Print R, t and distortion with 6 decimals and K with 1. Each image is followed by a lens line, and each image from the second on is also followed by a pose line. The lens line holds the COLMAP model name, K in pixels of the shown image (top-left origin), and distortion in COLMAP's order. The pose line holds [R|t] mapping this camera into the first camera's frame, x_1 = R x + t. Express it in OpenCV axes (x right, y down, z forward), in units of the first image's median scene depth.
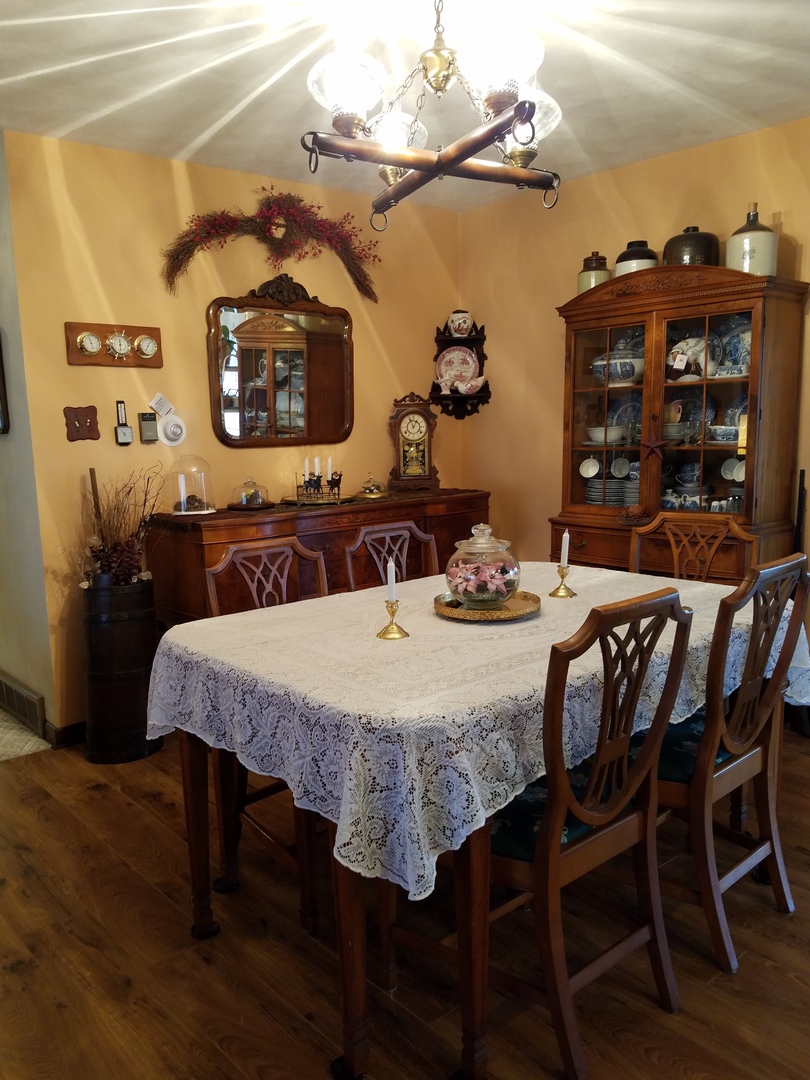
lens RADIAL K [[833.6, 0, 362.6], [0, 833.6, 557.9], [0, 0, 1]] dist [0.262186, -0.455494]
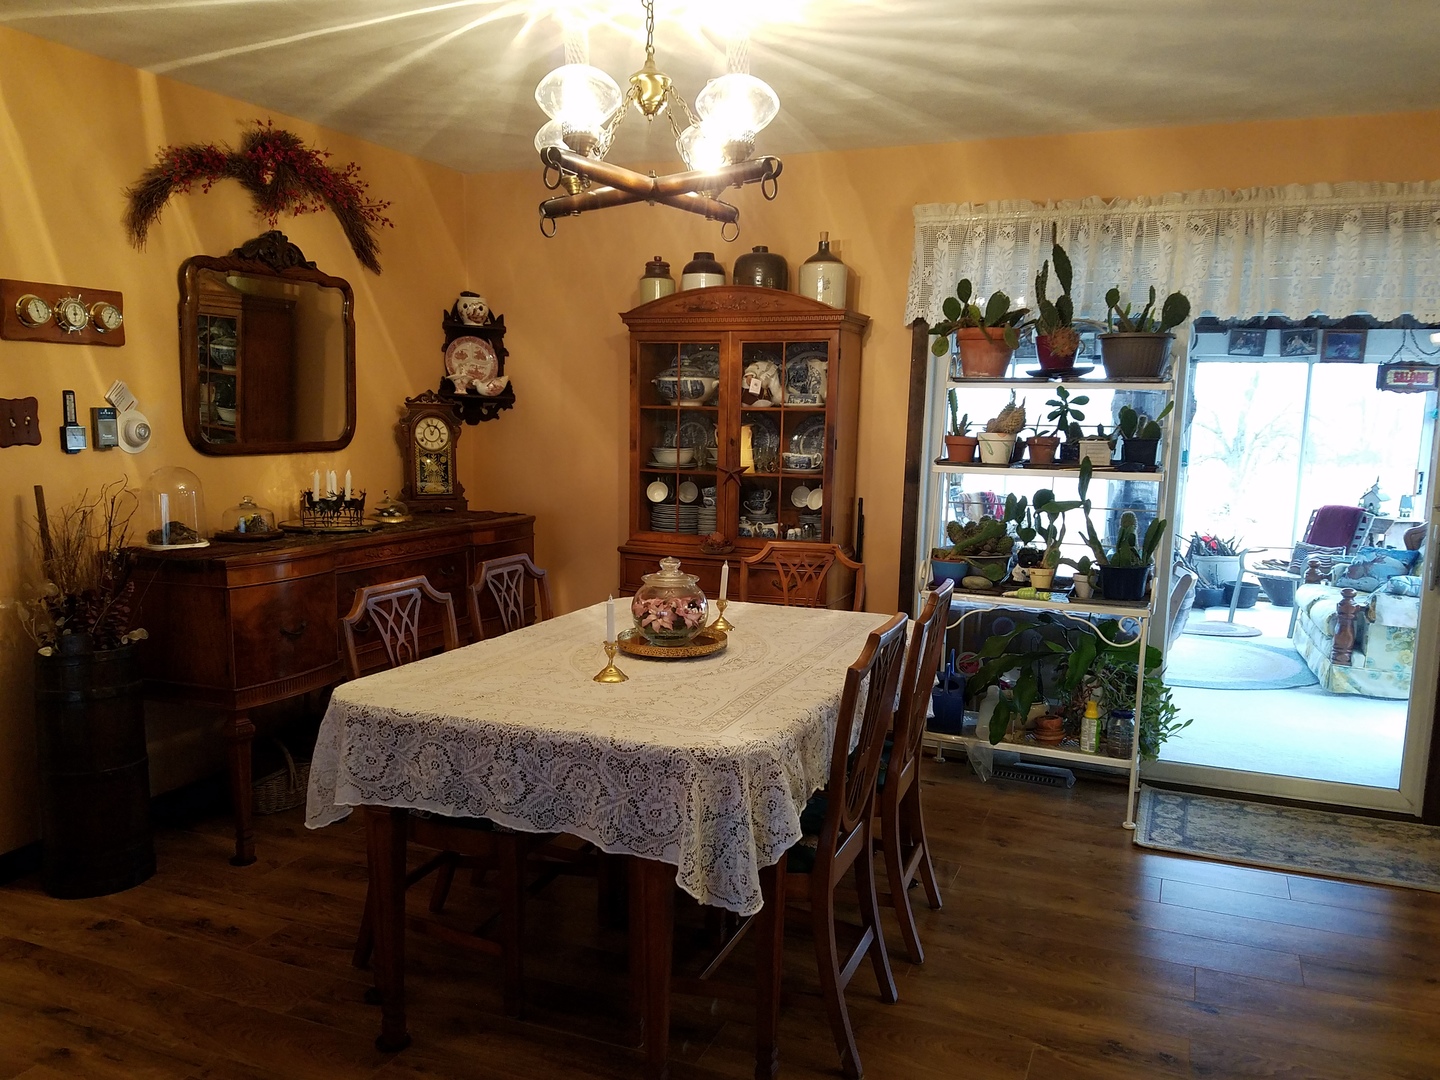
lens RADIAL K [[1106.7, 0, 722.2], [0, 1106.7, 592.8], [0, 0, 1]] dist [0.213494, -0.357850]
pose [[0.882604, -0.033971, 0.468888, -0.260424], [0.033908, 0.999388, 0.008581, -0.005758], [-0.468892, 0.008326, 0.883216, -0.093420]]
